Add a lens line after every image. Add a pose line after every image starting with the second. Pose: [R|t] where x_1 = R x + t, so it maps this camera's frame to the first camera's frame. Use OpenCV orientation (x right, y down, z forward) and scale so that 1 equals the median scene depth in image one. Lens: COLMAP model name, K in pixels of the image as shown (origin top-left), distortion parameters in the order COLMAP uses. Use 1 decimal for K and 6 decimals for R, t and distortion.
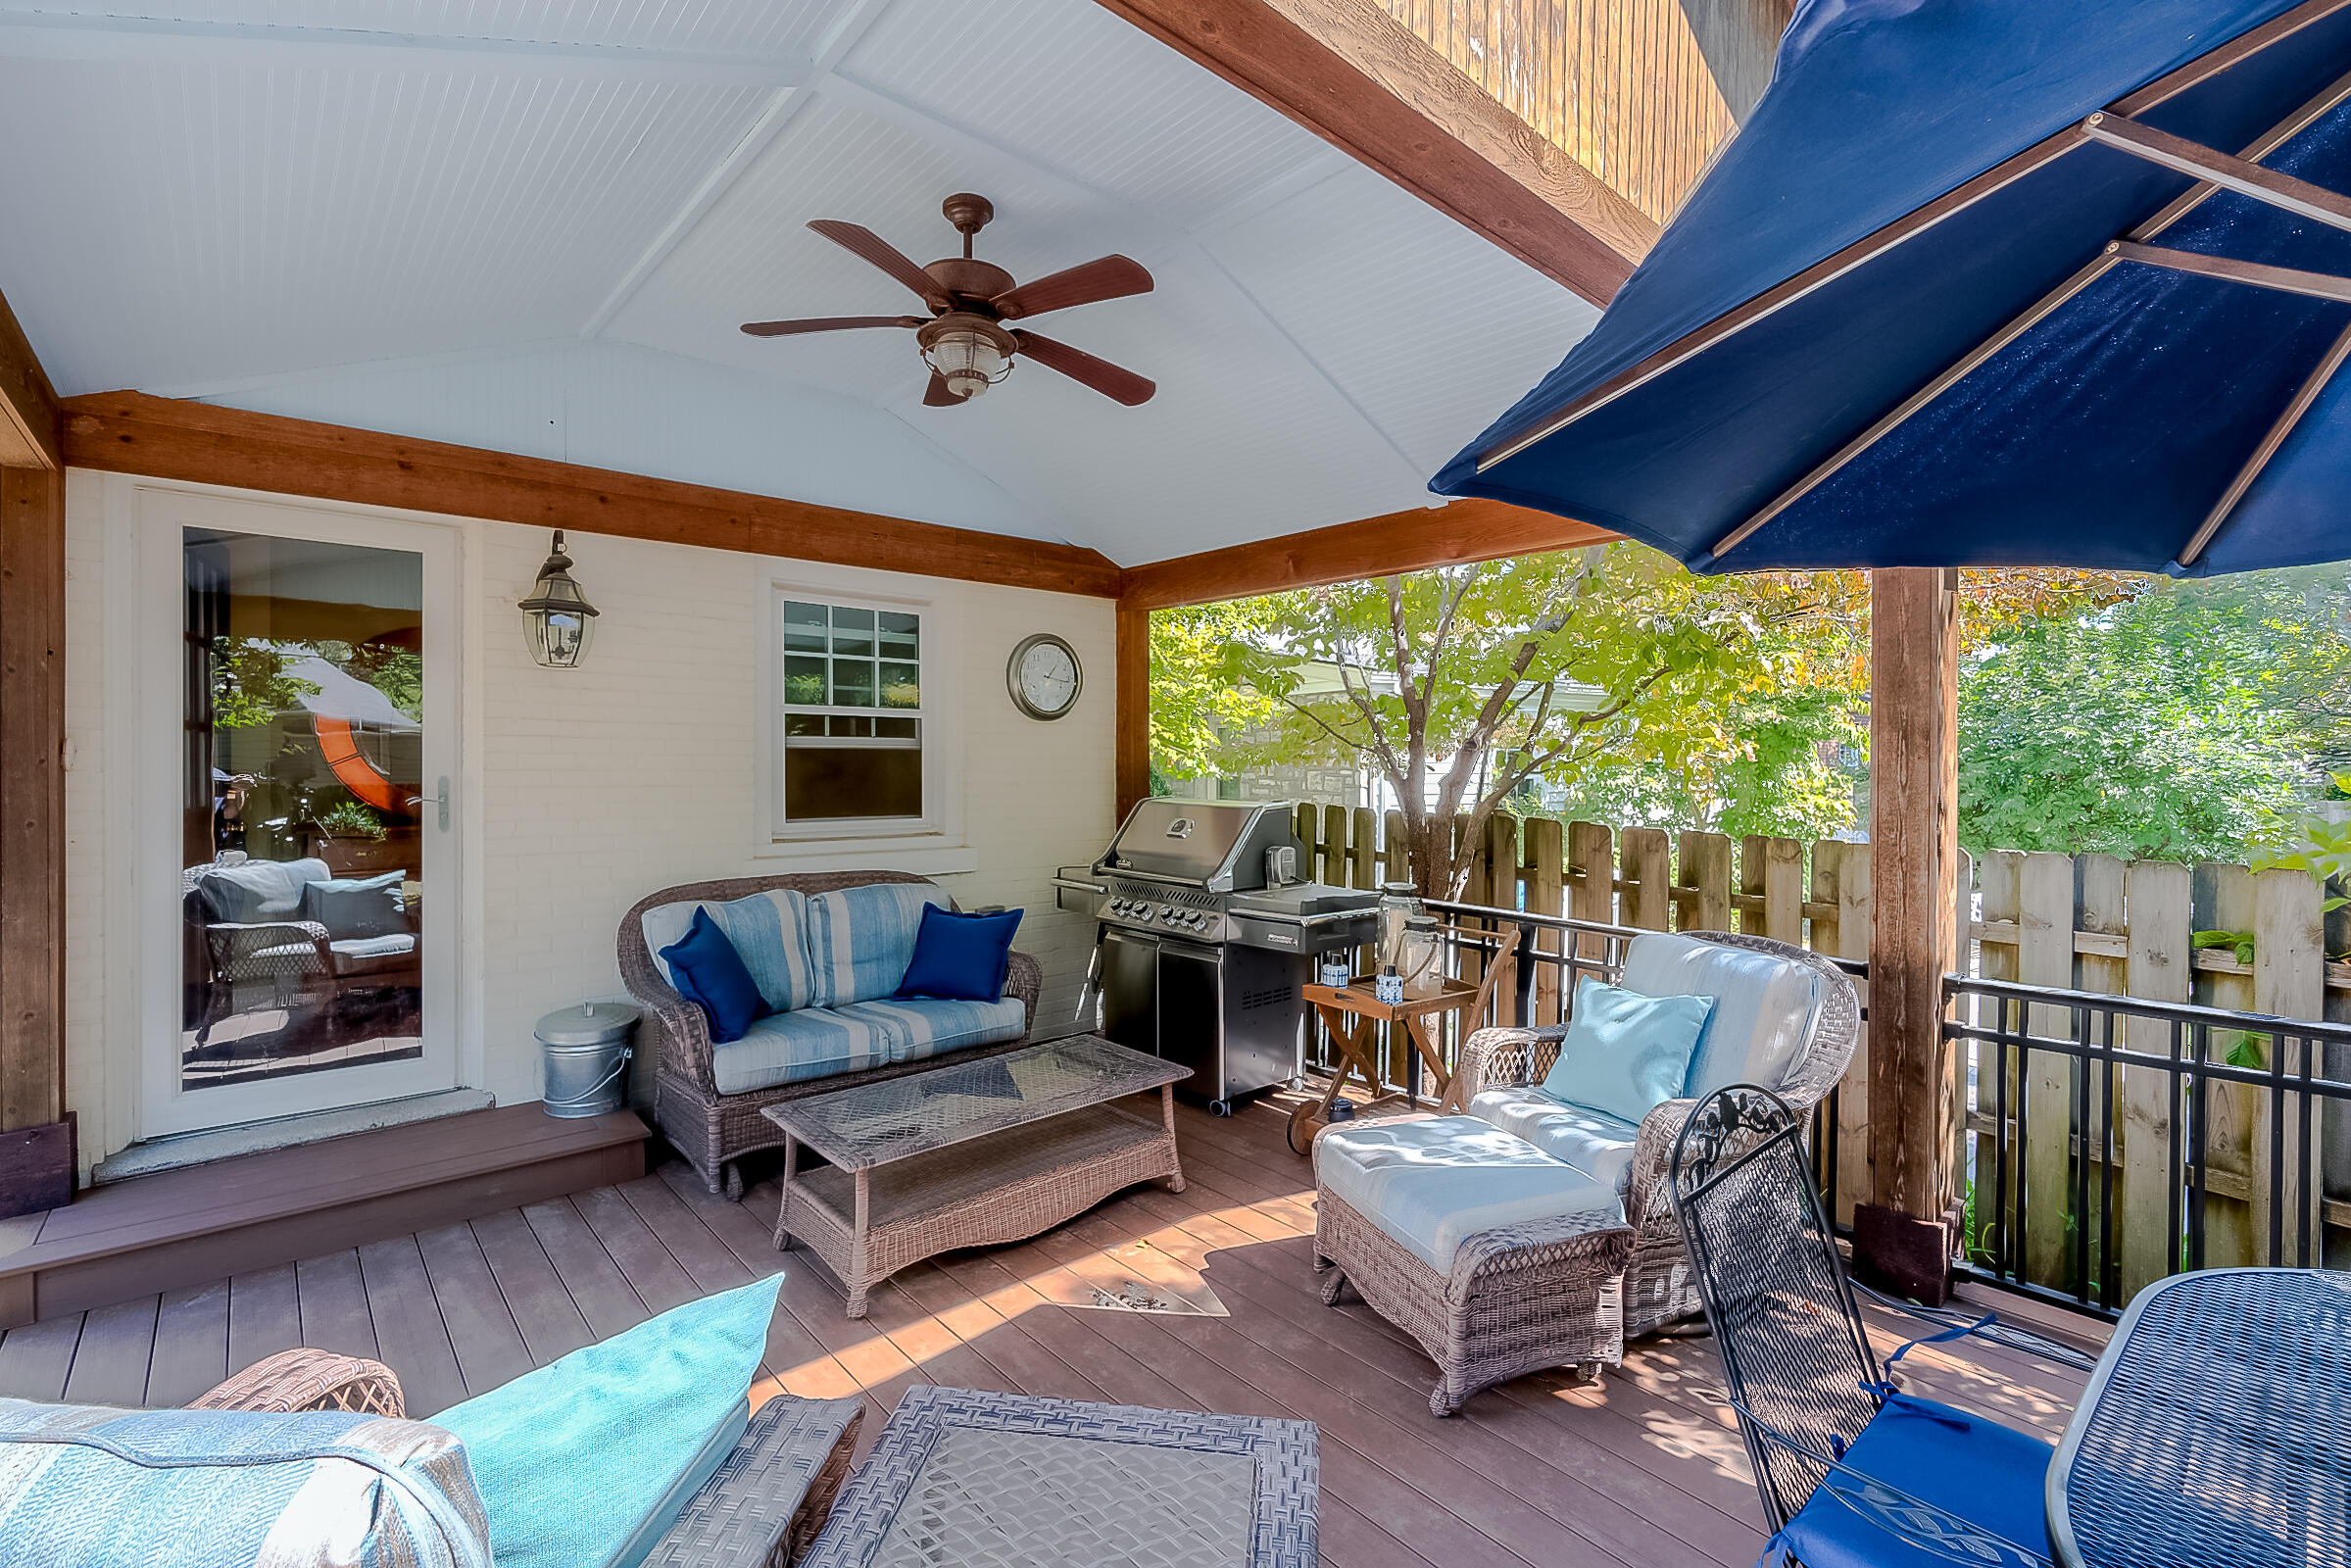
lens RADIAL K [[1008.0, 0, 1176.8], [0, 1008.0, 766.5], [0, 0, 1]] dist [0.001774, 0.000367]
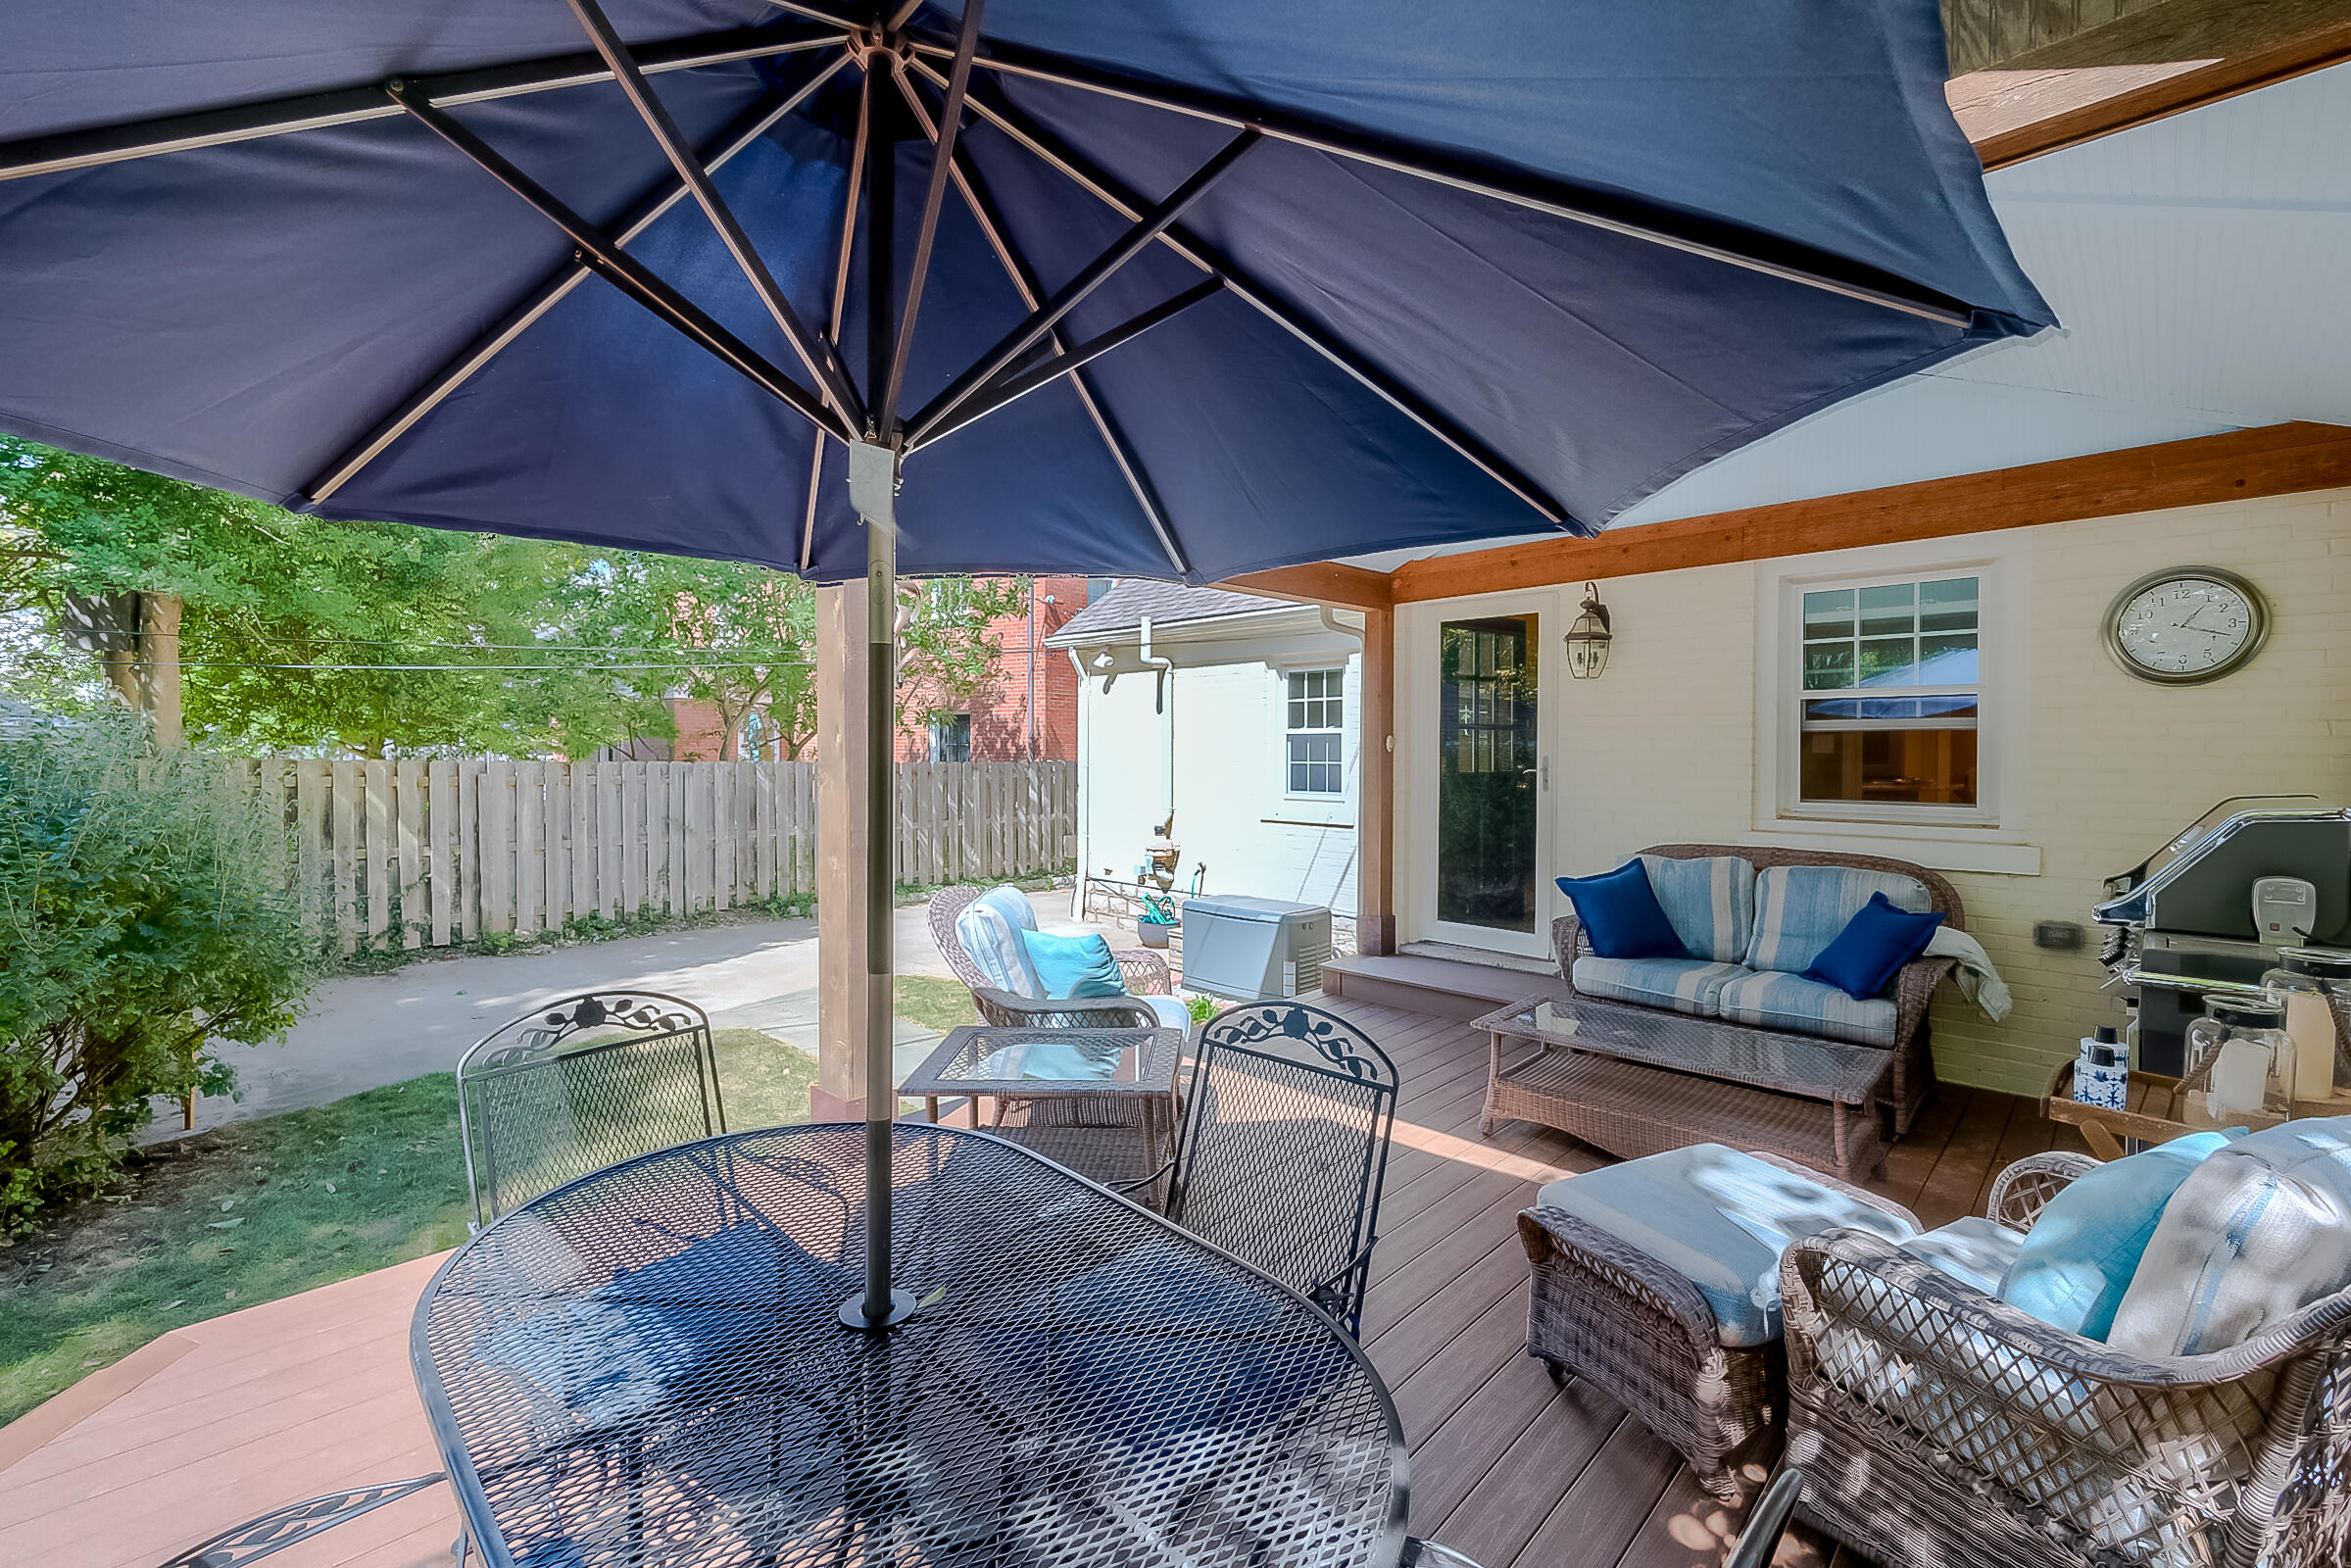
lens RADIAL K [[1008.0, 0, 1176.8], [0, 1008.0, 766.5], [0, 0, 1]] dist [0.001774, 0.000367]
pose [[0.076604, 0.018932, -0.996882, 0.621965], [0.002279, 0.999814, 0.019163, -0.003734], [0.997059, -0.003739, 0.076546, 0.255232]]
